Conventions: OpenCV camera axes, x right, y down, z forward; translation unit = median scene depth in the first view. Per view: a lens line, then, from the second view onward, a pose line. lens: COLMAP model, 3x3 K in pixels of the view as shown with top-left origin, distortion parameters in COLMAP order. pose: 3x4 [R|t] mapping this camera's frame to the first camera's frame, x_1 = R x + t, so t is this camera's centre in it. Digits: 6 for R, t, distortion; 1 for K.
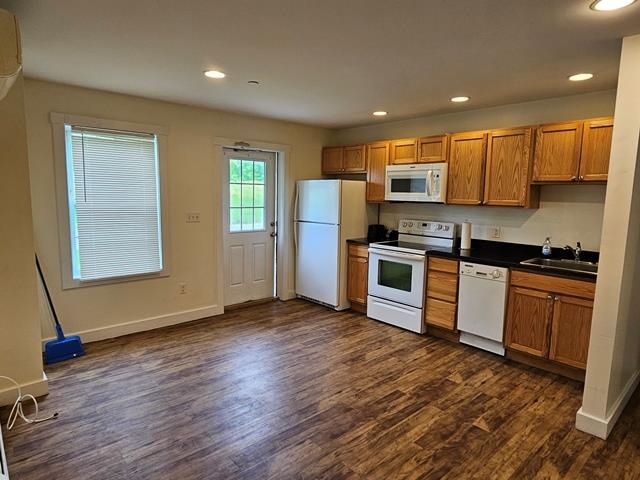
lens RADIAL K [[385.5, 0, 317.2], [0, 385.5, 238.2], [0, 0, 1]] dist [-0.004375, 0.001829]
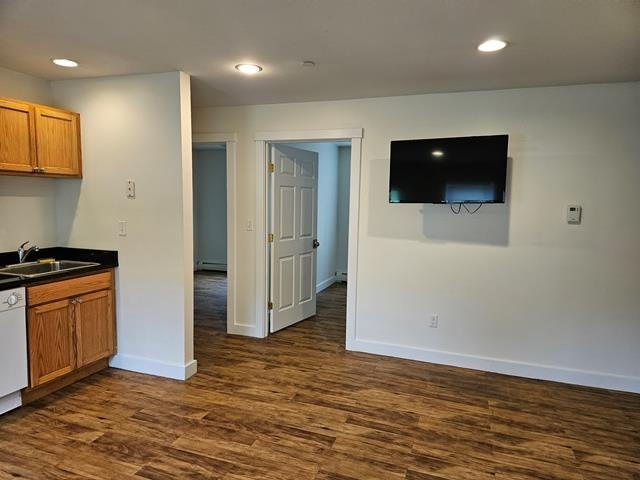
lens RADIAL K [[429.5, 0, 320.0], [0, 429.5, 240.0], [0, 0, 1]] dist [0.004202, 0.000431]
pose [[-0.485908, -0.113264, 0.866640, -0.422128], [0.074741, 0.982550, 0.170319, -0.093176], [-0.870808, 0.147532, -0.468964, 0.742866]]
